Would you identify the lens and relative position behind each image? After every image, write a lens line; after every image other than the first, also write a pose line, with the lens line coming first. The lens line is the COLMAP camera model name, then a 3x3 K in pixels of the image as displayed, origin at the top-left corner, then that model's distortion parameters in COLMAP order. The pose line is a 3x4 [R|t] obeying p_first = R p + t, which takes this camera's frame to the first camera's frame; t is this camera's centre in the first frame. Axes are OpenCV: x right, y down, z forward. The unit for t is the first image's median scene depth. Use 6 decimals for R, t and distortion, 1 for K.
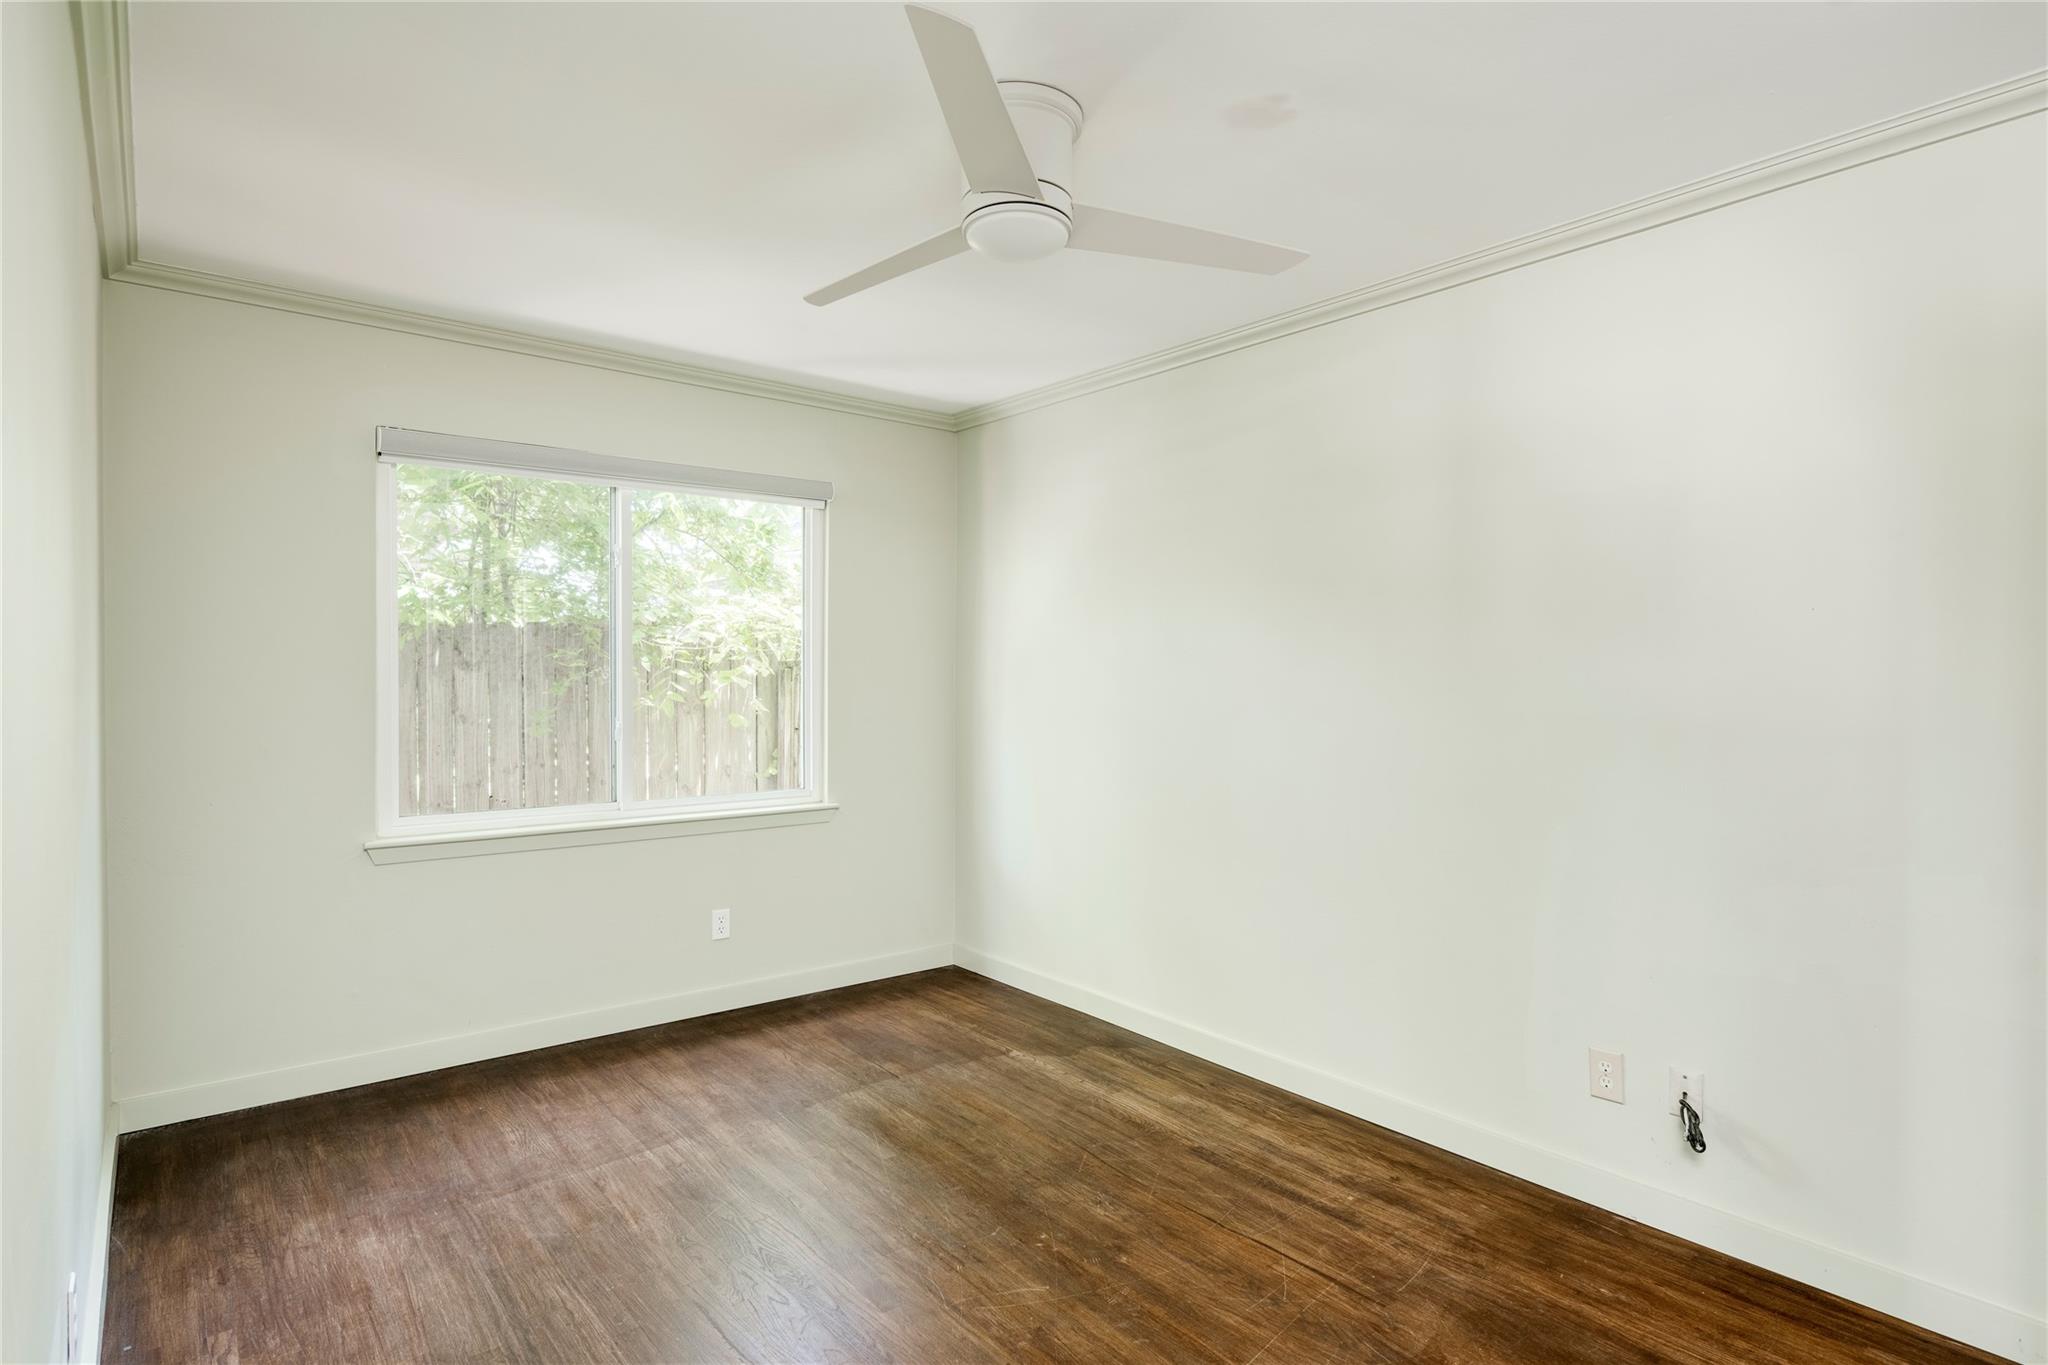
lens RADIAL K [[1060.2, 0, 1094.7], [0, 1060.2, 685.1], [0, 0, 1]] dist [0.000494, 0.000079]
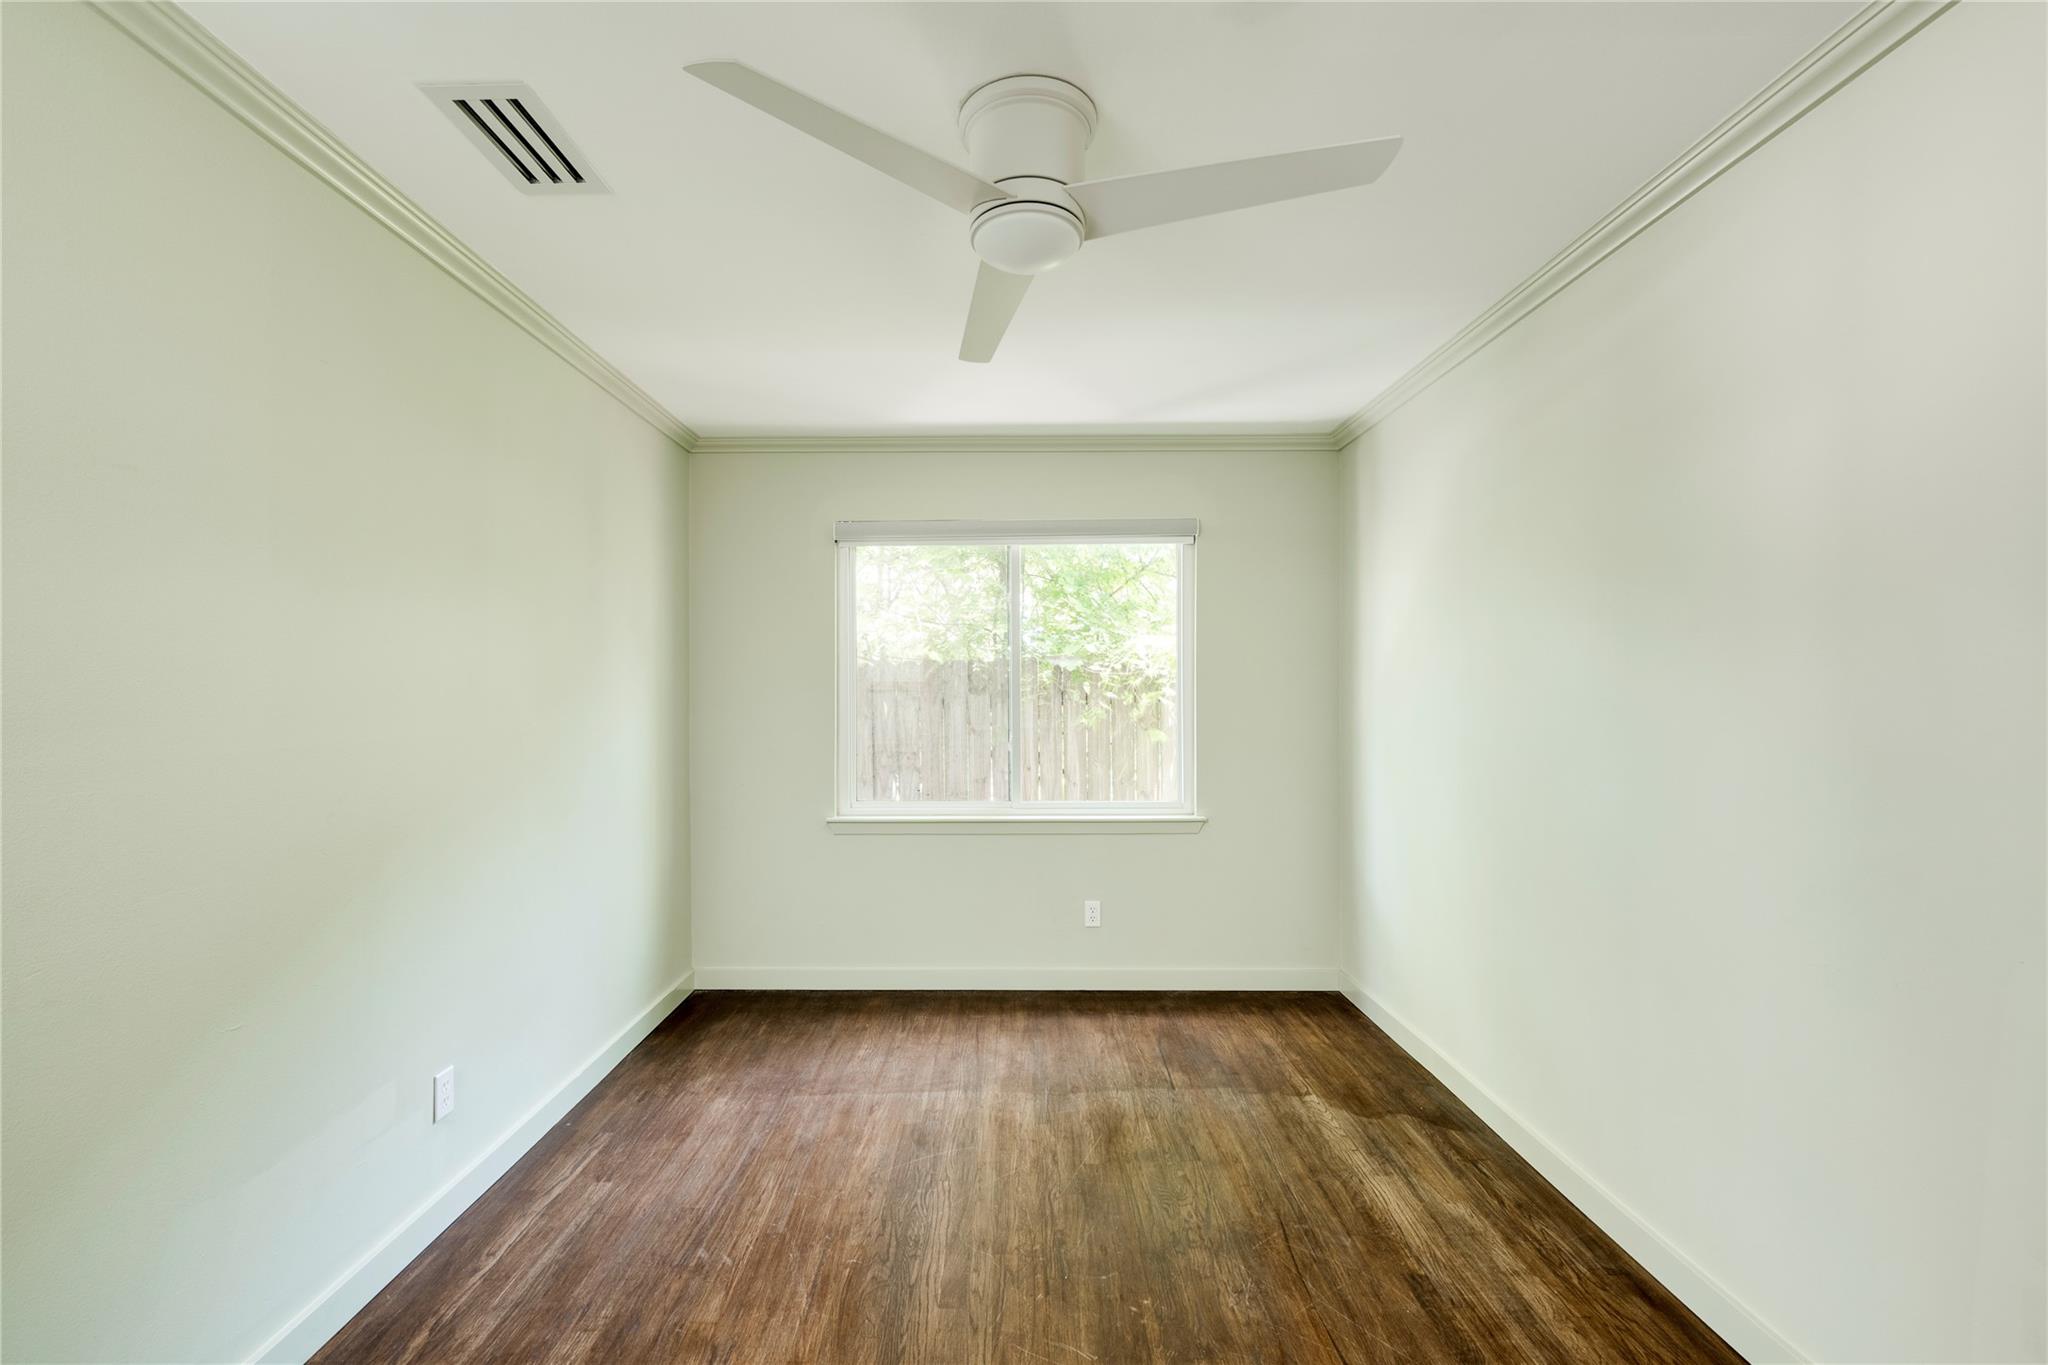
lens RADIAL K [[918.8, 0, 1022.3], [0, 918.8, 691.0], [0, 0, 1]] dist [-0.000971, -0.000044]
pose [[0.754680, -0.009211, -0.656028, 0.293543], [-0.000484, 0.999893, -0.014595, -0.002331], [0.656092, 0.011332, 0.754595, 0.230851]]
